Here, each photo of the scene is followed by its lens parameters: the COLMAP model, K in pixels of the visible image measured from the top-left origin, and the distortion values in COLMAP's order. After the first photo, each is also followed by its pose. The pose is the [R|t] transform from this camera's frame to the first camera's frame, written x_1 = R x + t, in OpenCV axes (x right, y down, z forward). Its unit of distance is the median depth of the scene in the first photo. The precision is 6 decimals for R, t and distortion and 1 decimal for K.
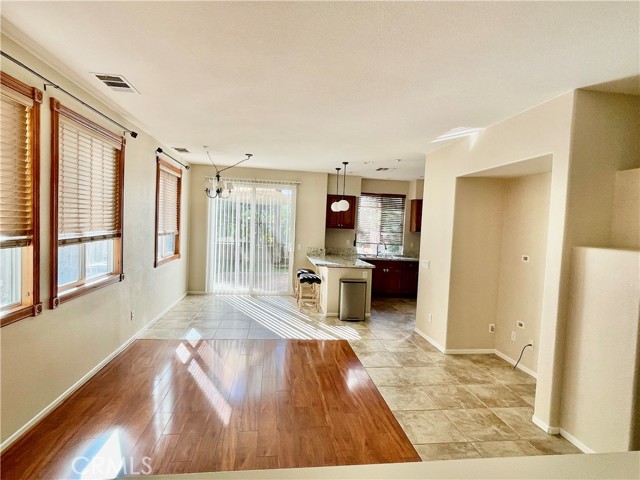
lens RADIAL K [[344.2, 0, 318.7], [0, 344.2, 240.3], [0, 0, 1]] dist [-0.012326, 0.008254]
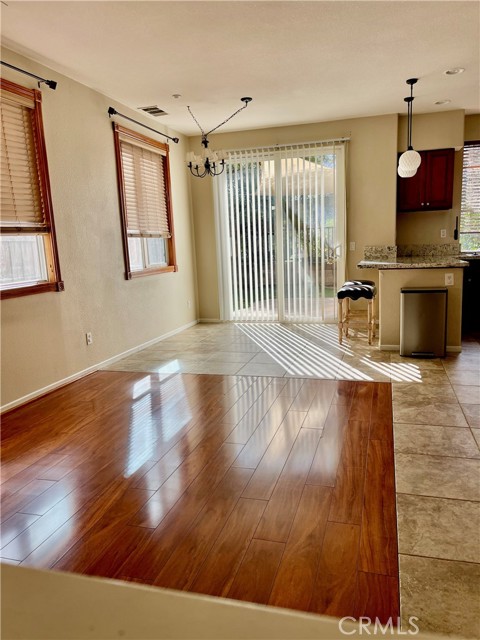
lens RADIAL K [[480.2, 0, 243.2], [0, 480.2, 332.8], [0, 0, 1]] dist [0.038647, -0.032450]
pose [[0.910698, -0.006721, -0.413018, 0.189667], [0.063040, 0.990417, 0.122886, 0.083287], [0.408234, -0.137948, 0.902394, 0.149224]]
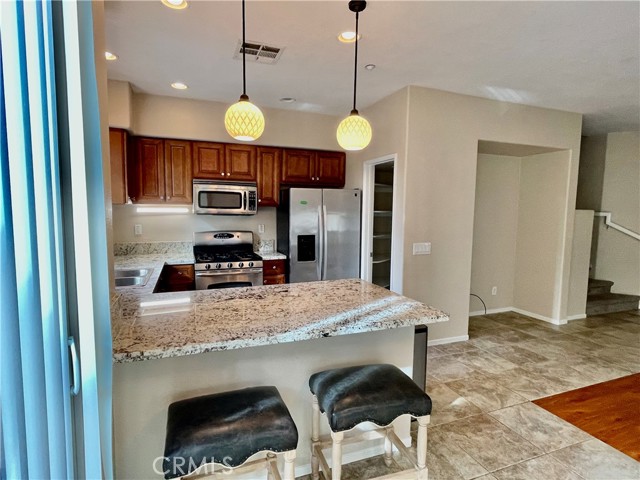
lens RADIAL K [[344.2, 0, 318.1], [0, 344.2, 239.2], [0, 0, 1]] dist [-0.012326, 0.008254]
pose [[-0.229187, -0.126329, 0.965150, -0.339225], [0.027114, 0.990329, 0.136064, -0.056353], [-0.973005, 0.057353, -0.223545, 1.418331]]
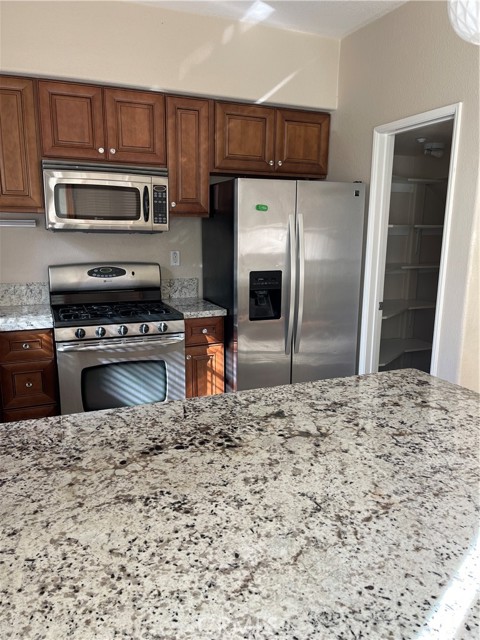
lens RADIAL K [[480.2, 0, 238.4], [0, 480.2, 321.9], [0, 0, 1]] dist [0.038647, -0.032450]
pose [[-0.253052, -0.230387, 0.939621, -0.107636], [0.024832, 0.969365, 0.244367, -0.041186], [-0.967134, 0.085170, -0.239578, 1.446004]]
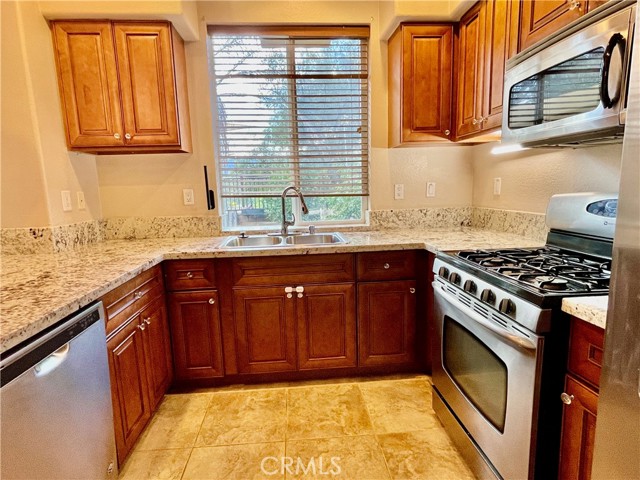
lens RADIAL K [[344.2, 0, 321.0], [0, 344.2, 240.6], [0, 0, 1]] dist [-0.012326, 0.008254]
pose [[0.996484, -0.062765, -0.055504, 0.368044], [0.068108, 0.992623, 0.100302, 0.034505], [0.048799, -0.103730, 0.993408, 1.158049]]
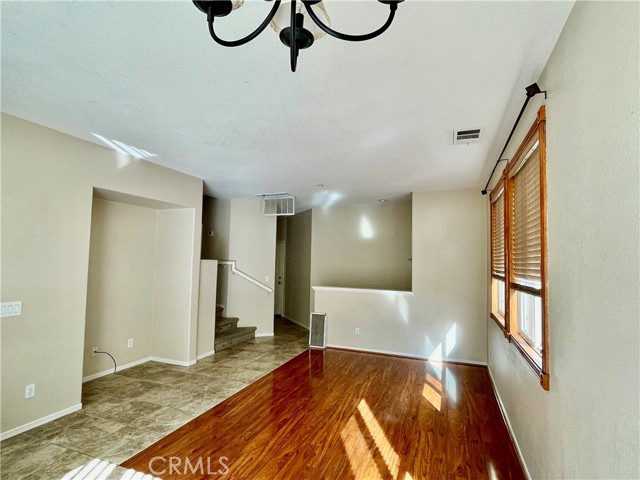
lens RADIAL K [[344.2, 0, 315.2], [0, 344.2, 241.6], [0, 0, 1]] dist [-0.012326, 0.008254]
pose [[-0.873886, -0.032390, 0.485051, -0.419805], [-0.031742, 0.999450, 0.009551, -0.067235], [-0.485094, -0.007050, -0.874434, 1.291059]]
